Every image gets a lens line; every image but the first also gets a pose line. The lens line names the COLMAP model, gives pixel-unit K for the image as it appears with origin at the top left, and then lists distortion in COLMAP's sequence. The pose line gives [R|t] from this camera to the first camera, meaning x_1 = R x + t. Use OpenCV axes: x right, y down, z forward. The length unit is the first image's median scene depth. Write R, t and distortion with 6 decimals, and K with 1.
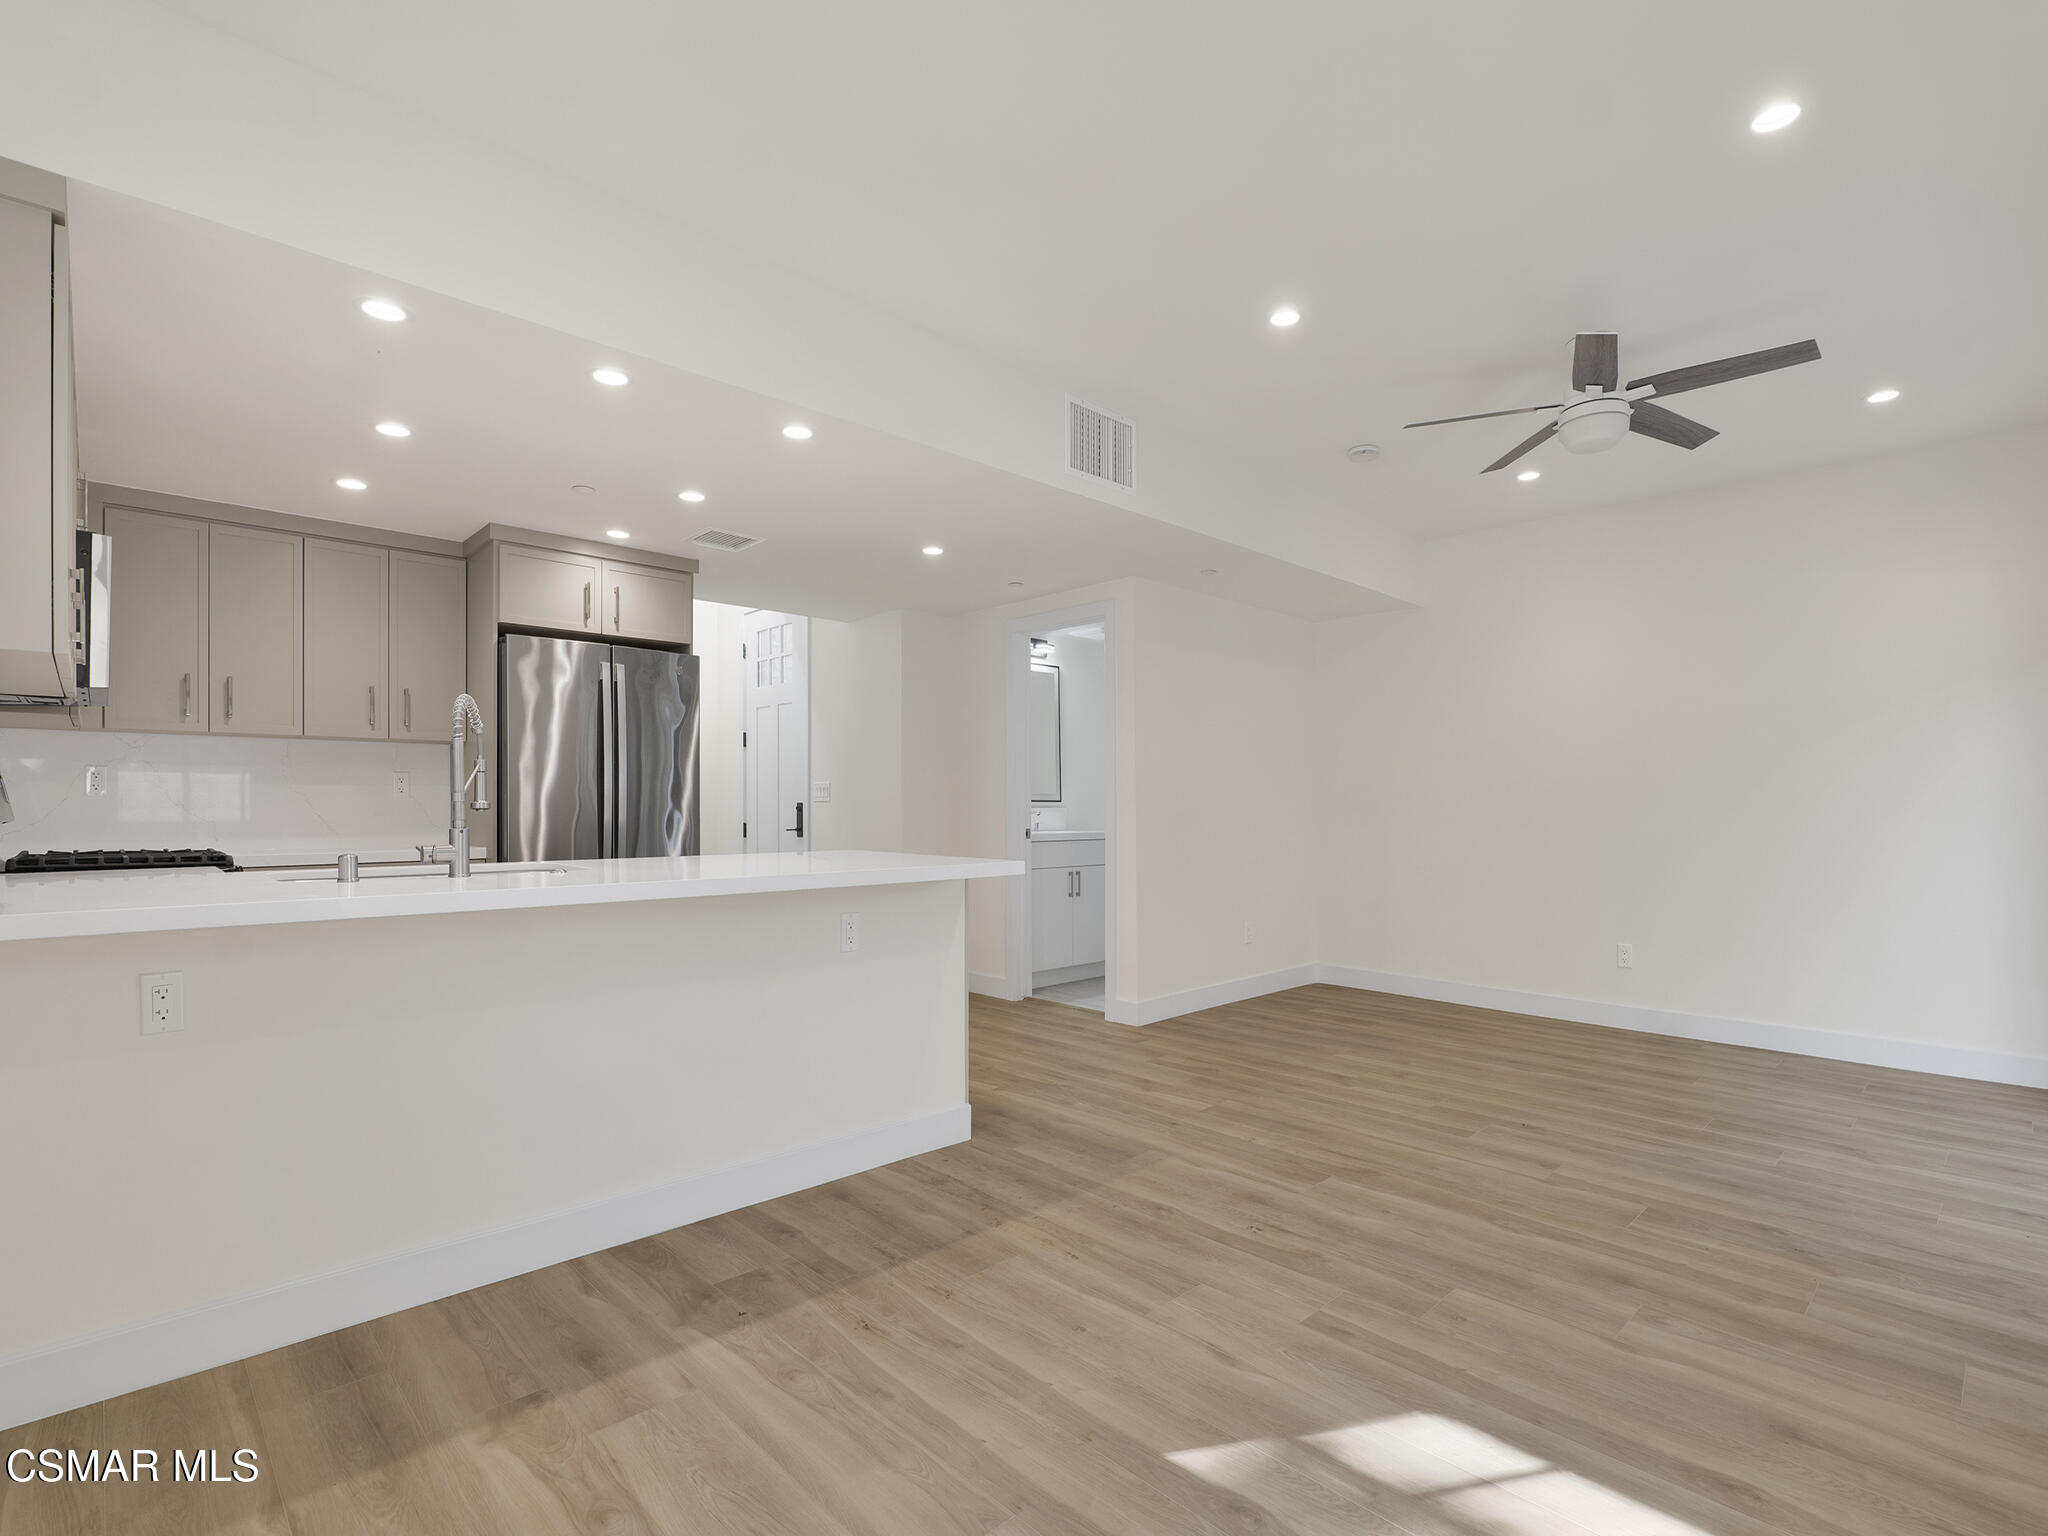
lens RADIAL K [[966.8, 0, 1029.4], [0, 966.8, 767.9], [0, 0, 1]] dist [-0.016345, -0.000027]
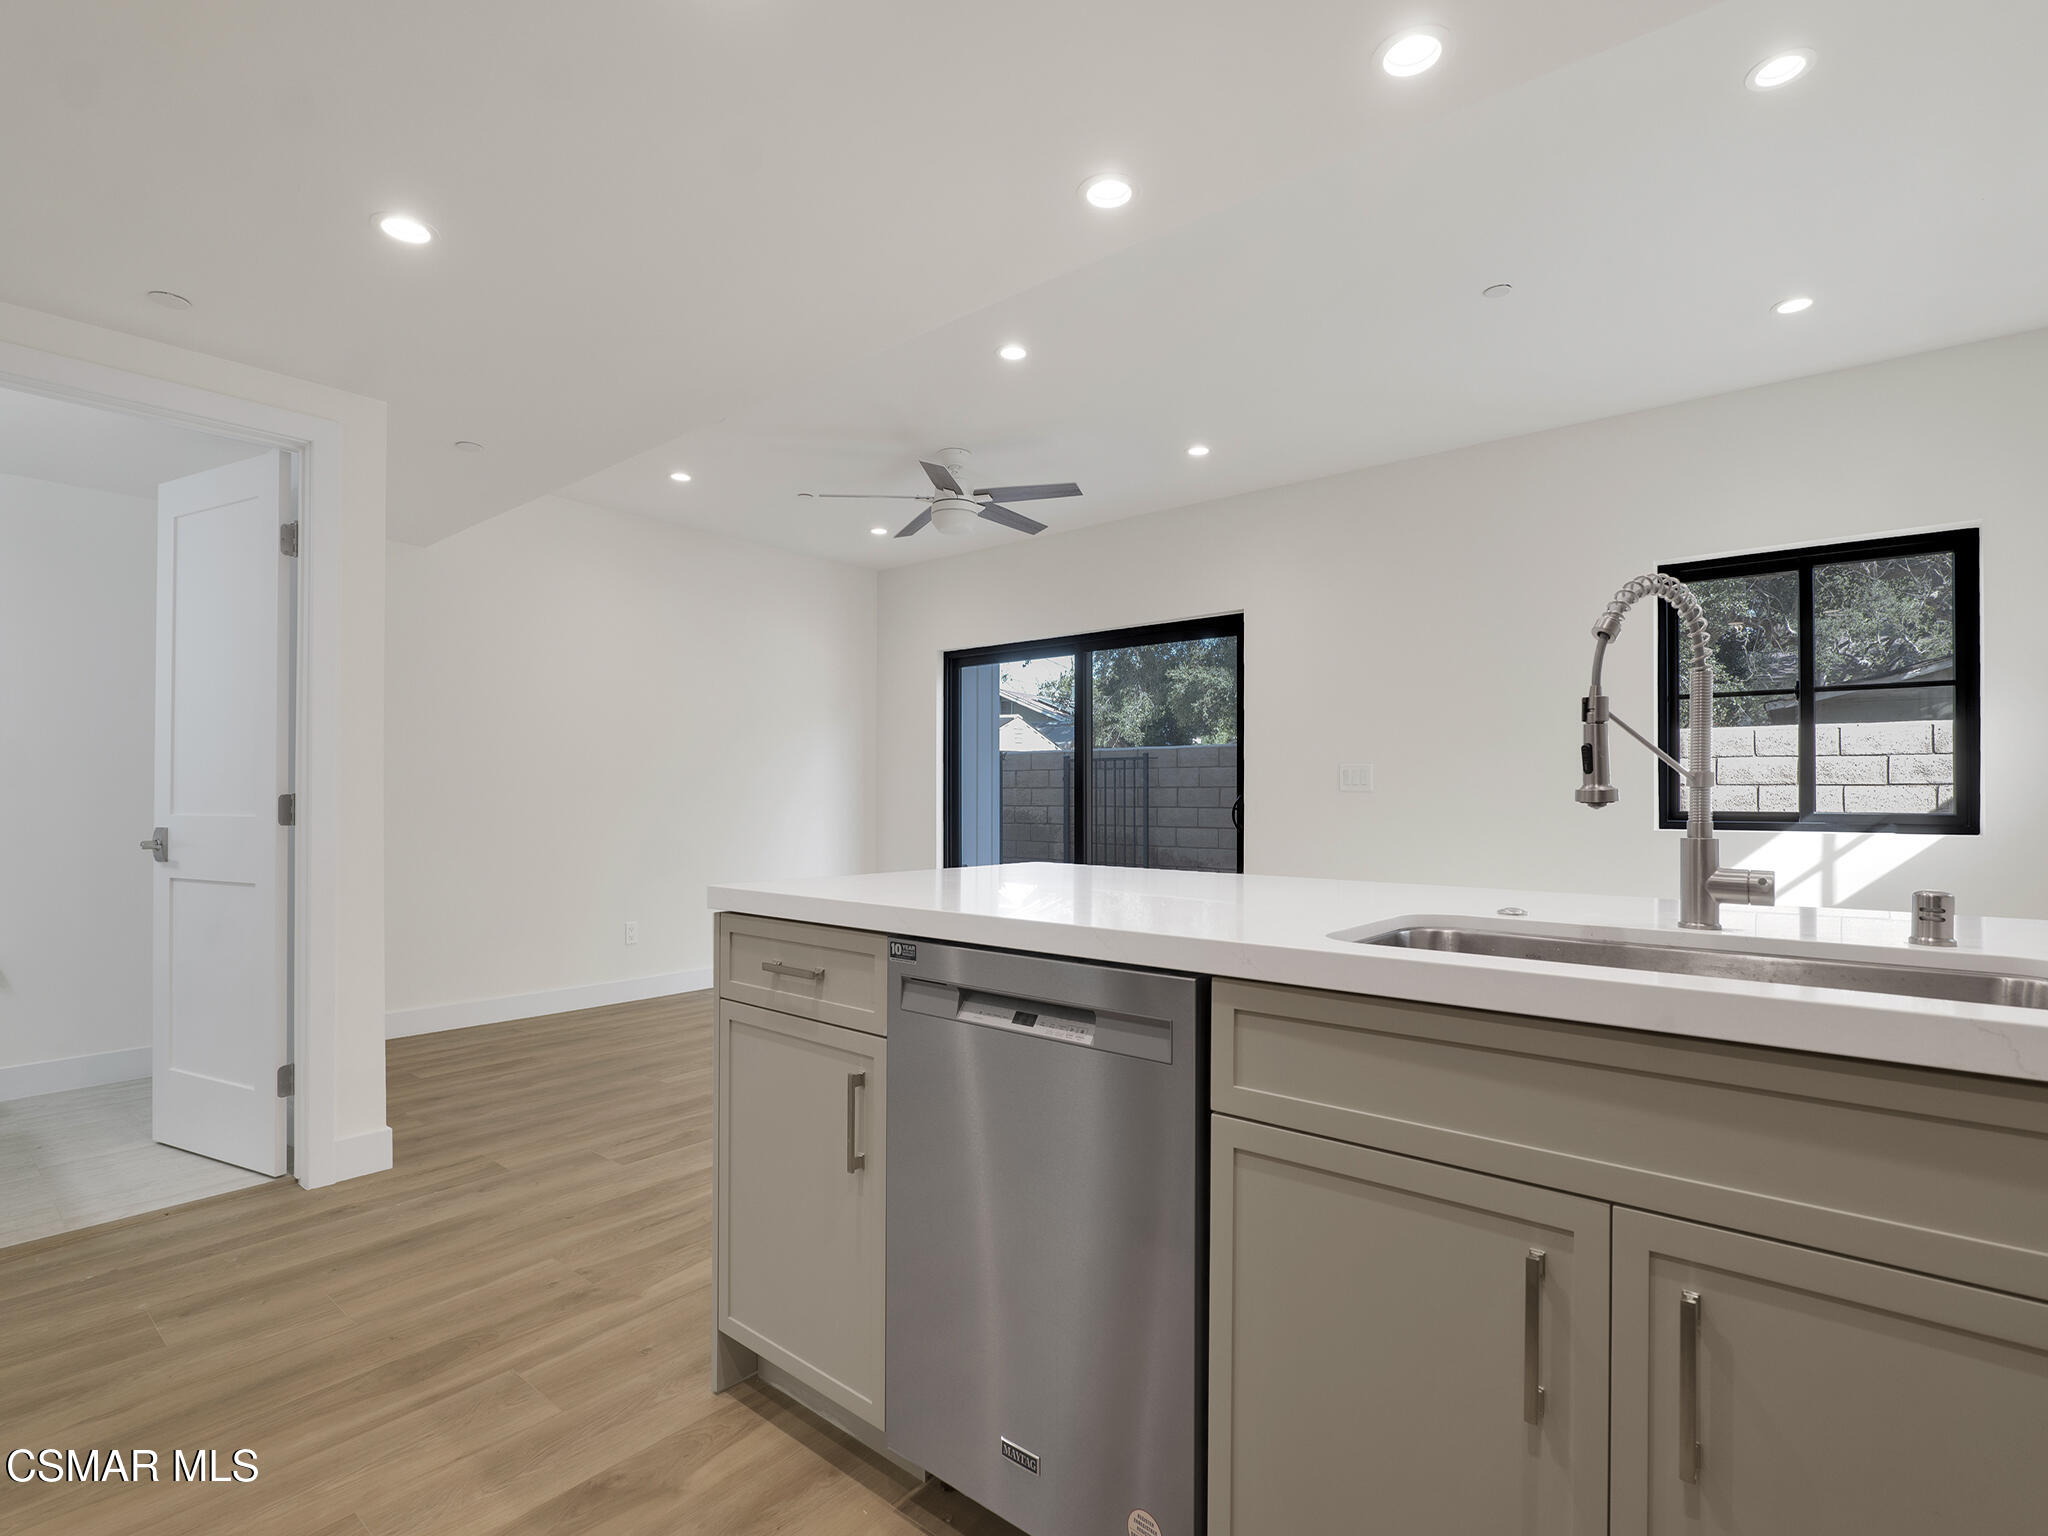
lens RADIAL K [[990.6, 0, 1032.7], [0, 990.6, 772.4], [0, 0, 1]] dist [-0.014630, 0.000755]
pose [[-0.117376, 0.019769, 0.992891, -0.840440], [-0.044636, 0.998686, -0.025161, 0.040152], [-0.992084, -0.047272, -0.116340, 1.097092]]
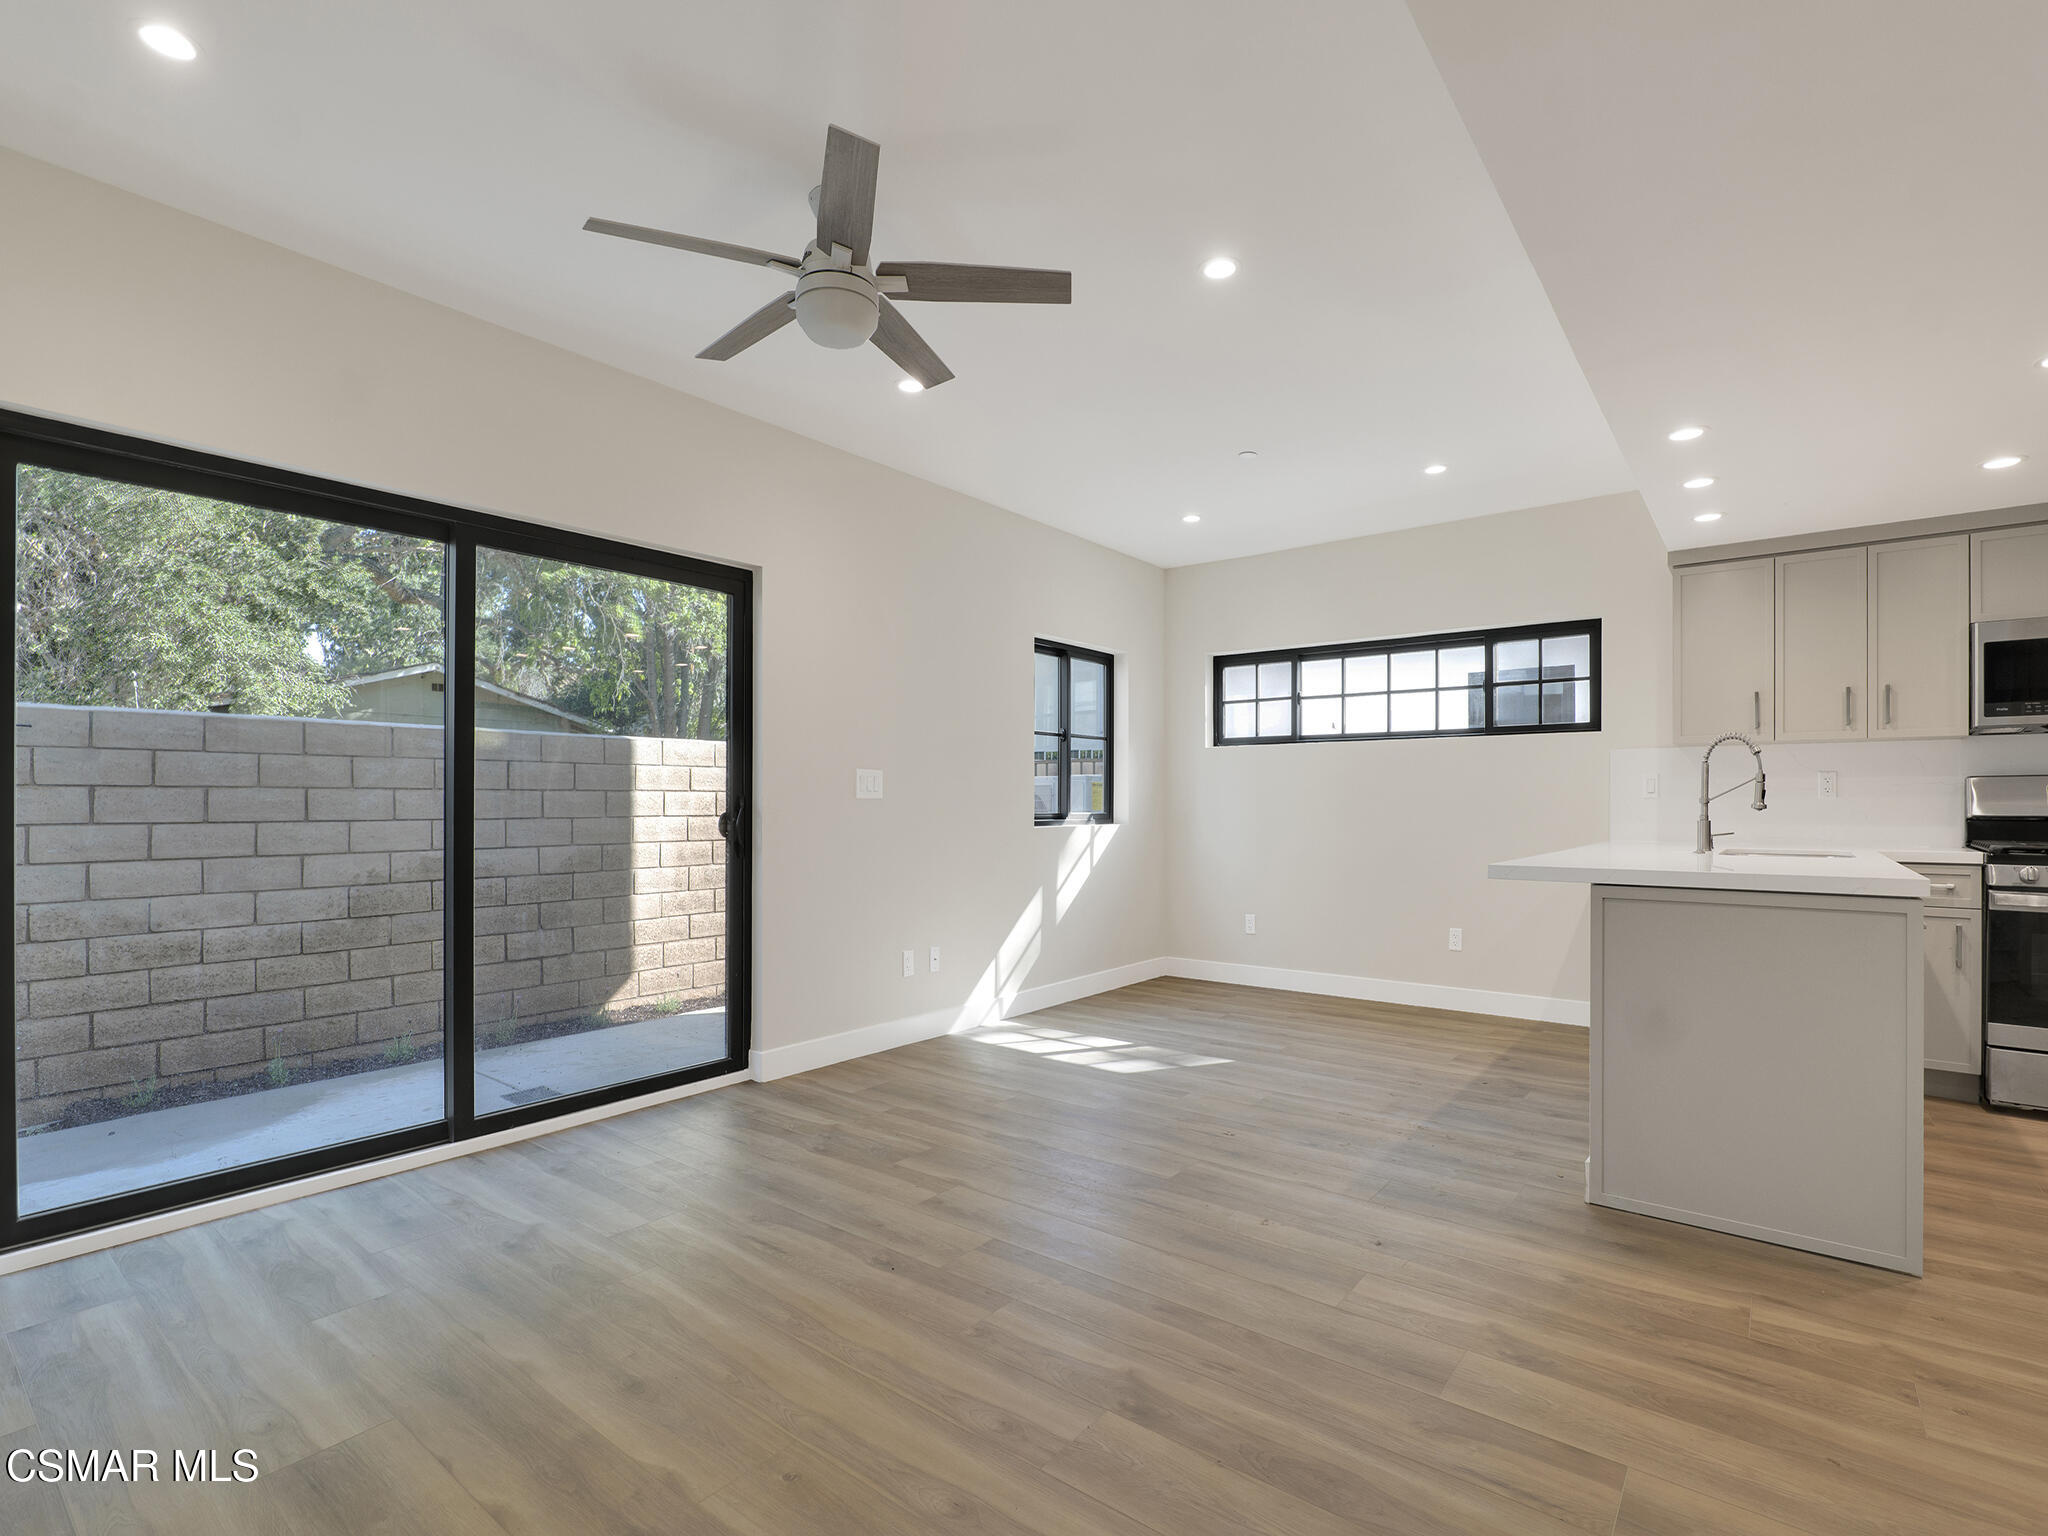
lens RADIAL K [[970.1, 0, 1016.0], [0, 970.1, 798.5], [0, 0, 1]] dist [-0.013214, 0.001727]
pose [[-0.991181, -0.004331, -0.132445, 0.564033], [0.001758, 0.998948, -0.045818, 0.074407], [0.132505, -0.045646, -0.990131, 1.851729]]
